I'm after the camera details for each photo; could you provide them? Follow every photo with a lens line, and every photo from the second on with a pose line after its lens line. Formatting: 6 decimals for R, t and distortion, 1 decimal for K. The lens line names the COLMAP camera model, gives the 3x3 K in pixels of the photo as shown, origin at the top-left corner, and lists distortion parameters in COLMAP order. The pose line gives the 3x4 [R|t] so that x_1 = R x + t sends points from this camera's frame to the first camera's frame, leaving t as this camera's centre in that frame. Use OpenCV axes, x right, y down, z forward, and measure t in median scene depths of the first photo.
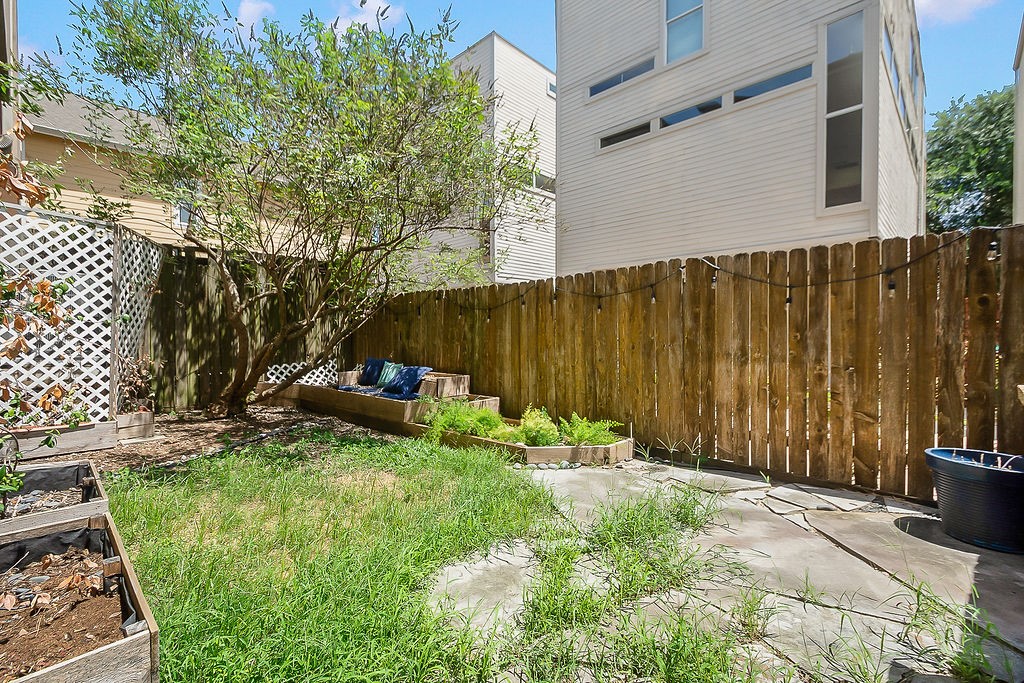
lens RADIAL K [[451.7, 0, 518.3], [0, 451.7, 336.6], [0, 0, 1]] dist [0.016303, -0.000334]
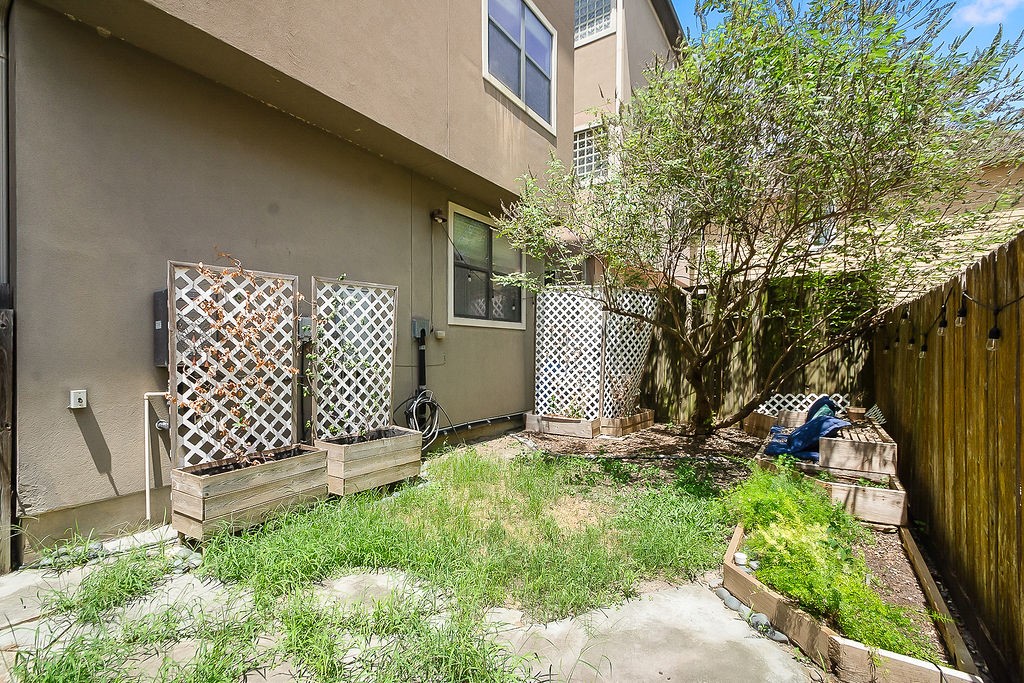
lens RADIAL K [[451.7, 0, 518.5], [0, 451.7, 348.5], [0, 0, 1]] dist [0.016303, -0.000334]
pose [[0.183216, 0.001483, -0.983072, 0.365842], [-0.009691, 0.999953, -0.000298, -0.033122], [0.983025, 0.009581, 0.183222, 0.358355]]
